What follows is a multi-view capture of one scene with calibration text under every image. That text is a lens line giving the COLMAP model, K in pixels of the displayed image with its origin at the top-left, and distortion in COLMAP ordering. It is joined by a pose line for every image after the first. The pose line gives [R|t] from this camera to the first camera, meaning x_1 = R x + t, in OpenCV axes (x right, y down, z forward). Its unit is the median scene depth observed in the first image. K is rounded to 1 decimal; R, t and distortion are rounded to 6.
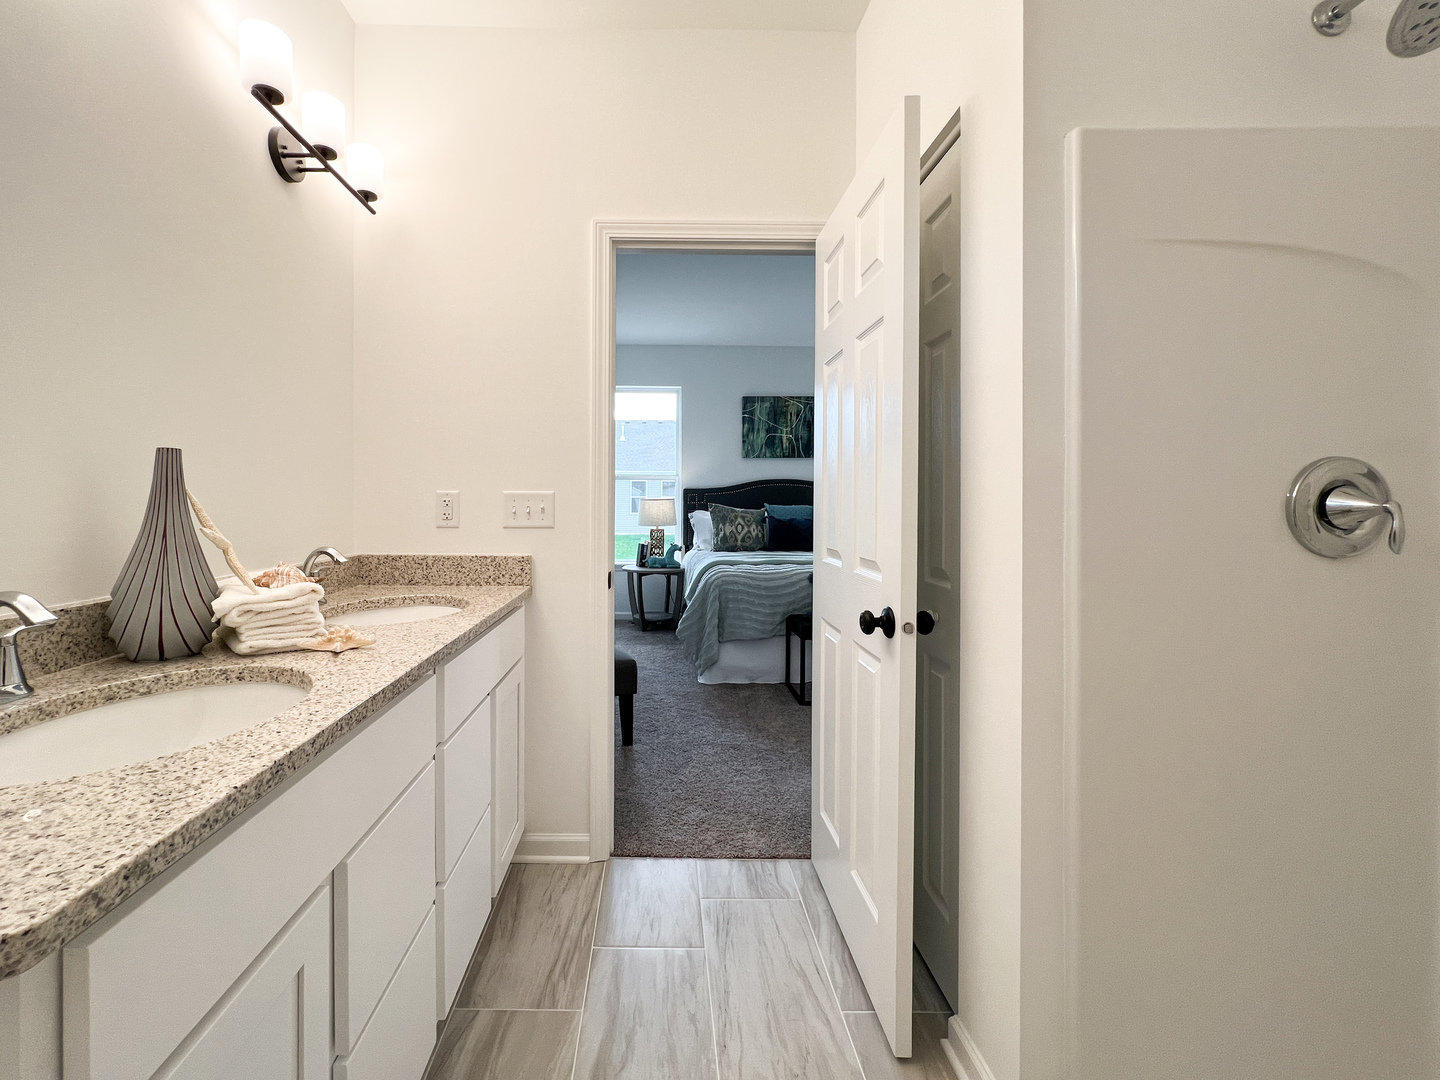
lens RADIAL K [[586.6, 0, 656.0], [0, 586.6, 505.2], [0, 0, 1]] dist [0.001169, -0.000033]
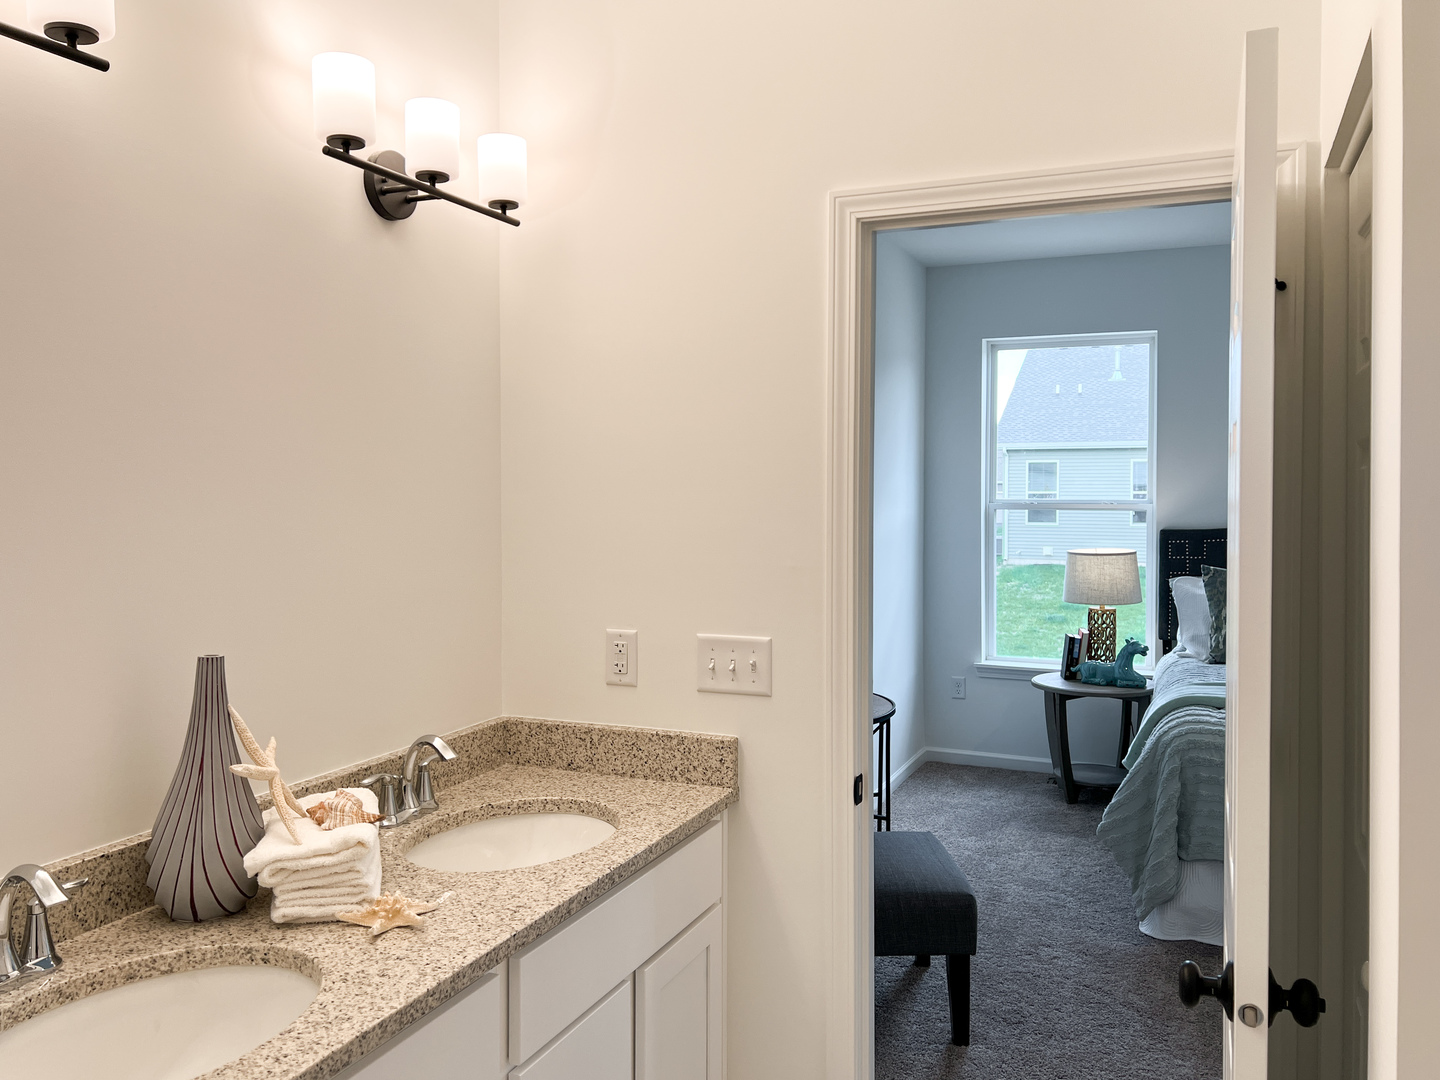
lens RADIAL K [[1094.9, 0, 772.4], [0, 1094.9, 504.6], [0, 0, 1]] dist [0.054646, -0.041458]
pose [[0.929557, 0.000754, -0.368677, 0.100034], [0.002742, 0.999956, 0.008957, -0.068520], [0.368667, -0.009337, 0.929515, -0.030820]]
